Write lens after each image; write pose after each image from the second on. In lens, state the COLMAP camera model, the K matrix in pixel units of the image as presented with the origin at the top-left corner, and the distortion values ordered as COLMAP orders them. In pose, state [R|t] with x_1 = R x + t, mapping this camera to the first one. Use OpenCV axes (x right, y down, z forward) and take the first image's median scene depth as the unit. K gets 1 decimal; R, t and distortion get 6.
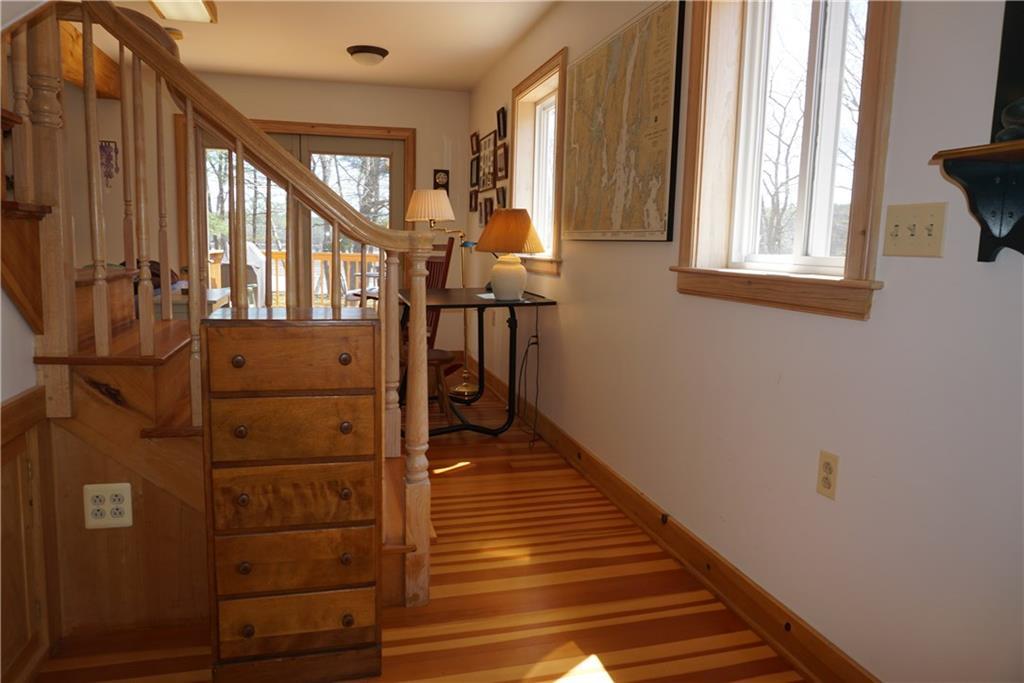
lens RADIAL K [[673.0, 0, 512.0], [0, 673.0, 341.5], [0, 0, 1]] dist [-0.048035, 0.000813]
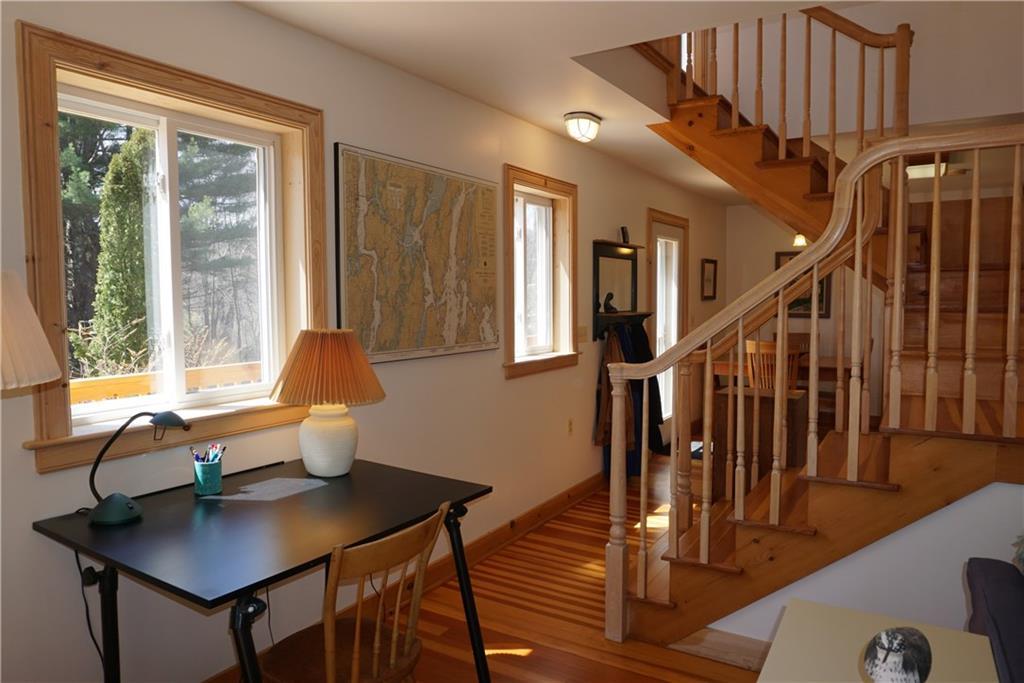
lens RADIAL K [[673.0, 0, 512.0], [0, 673.0, 341.5], [0, 0, 1]] dist [-0.048035, 0.000813]
pose [[-0.684410, -0.072291, 0.725504, -0.694126], [0.090279, 0.979012, 0.182716, -0.345427], [-0.723486, 0.190550, -0.663520, 1.561563]]
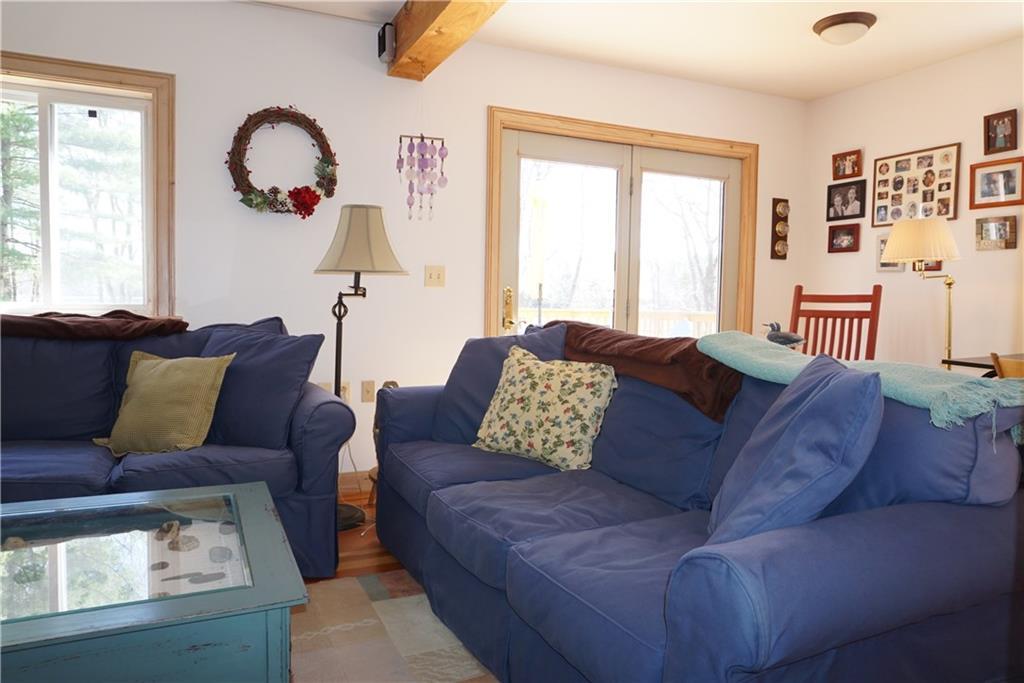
lens RADIAL K [[704.2, 0, 512.0], [0, 704.2, 341.5], [0, 0, 1]] dist [-0.042994, -0.000220]
pose [[0.985879, -0.021849, 0.166029, -1.046201], [0.035163, 0.996358, -0.077679, -0.080118], [-0.163727, 0.082420, 0.983057, 0.530556]]
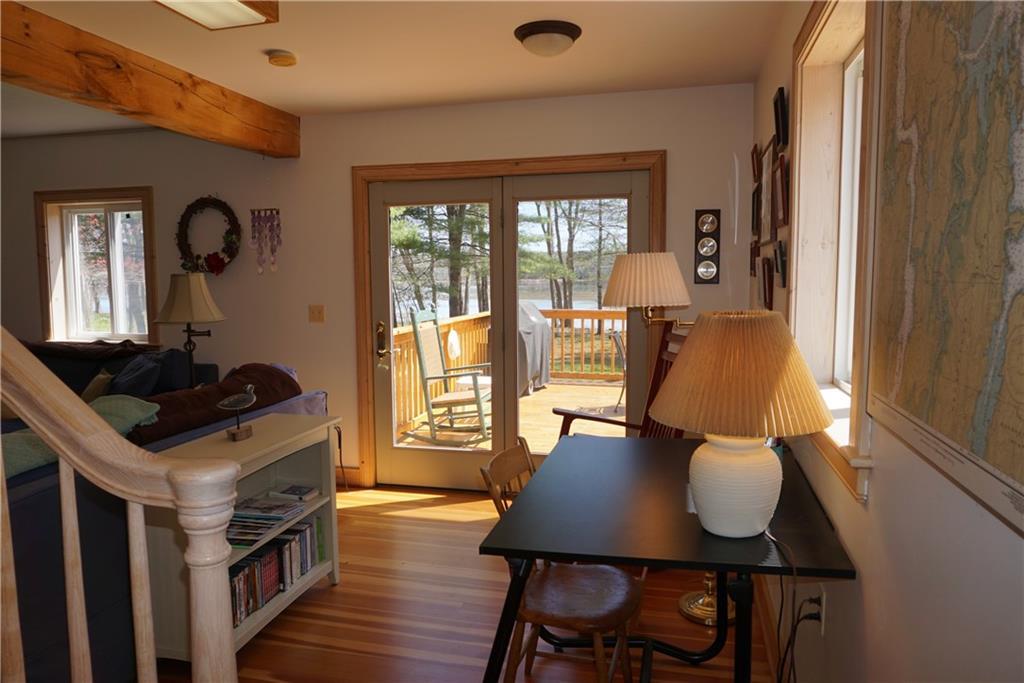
lens RADIAL K [[673.0, 0, 512.0], [0, 673.0, 341.5], [0, 0, 1]] dist [-0.048035, 0.000813]
pose [[0.868003, 0.016014, -0.496301, 0.095388], [-0.040618, 0.998420, -0.038823, -0.191583], [0.494895, 0.053857, 0.867282, 0.704281]]
